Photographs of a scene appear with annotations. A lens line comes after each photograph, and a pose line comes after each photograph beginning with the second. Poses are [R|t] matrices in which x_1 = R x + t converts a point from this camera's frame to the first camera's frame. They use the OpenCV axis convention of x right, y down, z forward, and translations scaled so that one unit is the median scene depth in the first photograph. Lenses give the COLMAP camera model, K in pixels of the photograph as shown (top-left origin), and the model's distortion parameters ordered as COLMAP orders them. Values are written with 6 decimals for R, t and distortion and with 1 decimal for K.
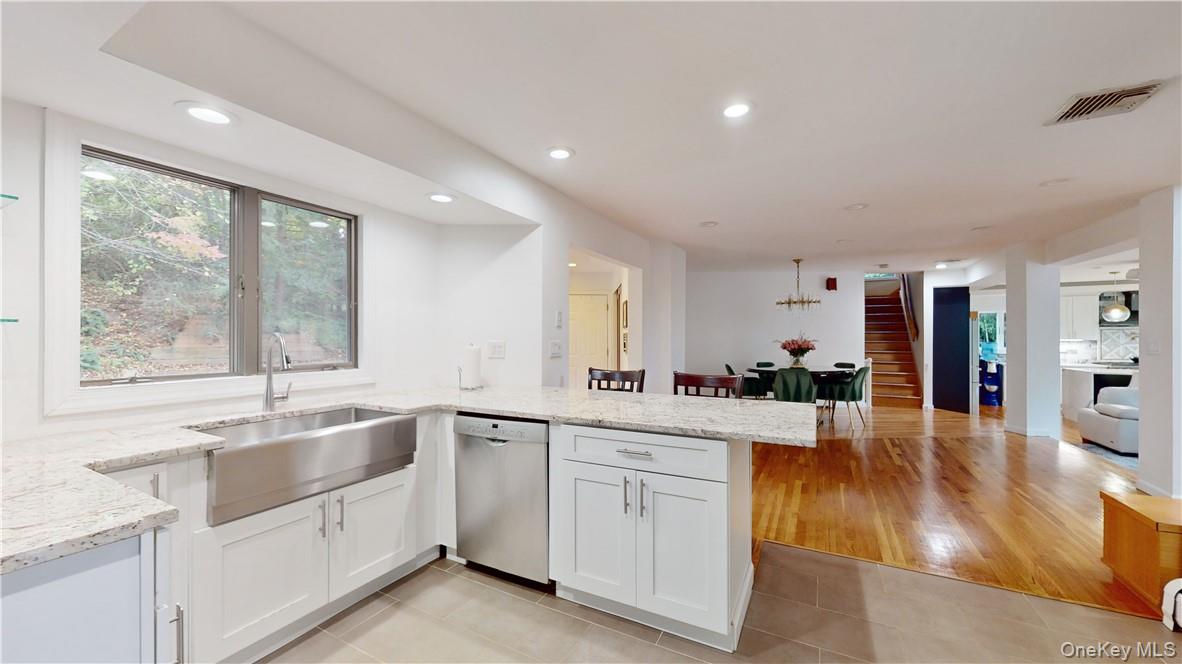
lens RADIAL K [[441.5, 0, 590.4], [0, 441.5, 335.2], [0, 0, 1]] dist [0.003511, -0.000039]
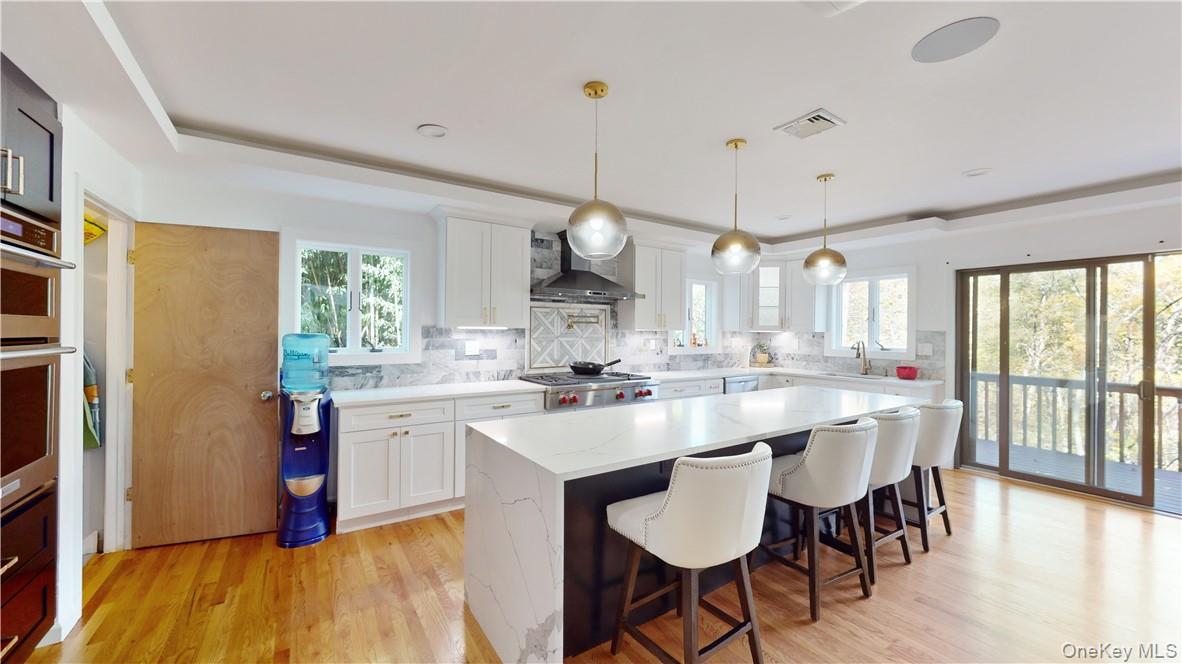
lens RADIAL K [[441.5, 0, 581.5], [0, 441.5, 331.8], [0, 0, 1]] dist [0.003511, -0.000039]
pose [[0.505446, 0.007564, 0.862825, 0.809182], [-0.007339, 0.999963, -0.004467, 0.016980], [-0.862827, -0.004075, 0.505483, 0.749731]]
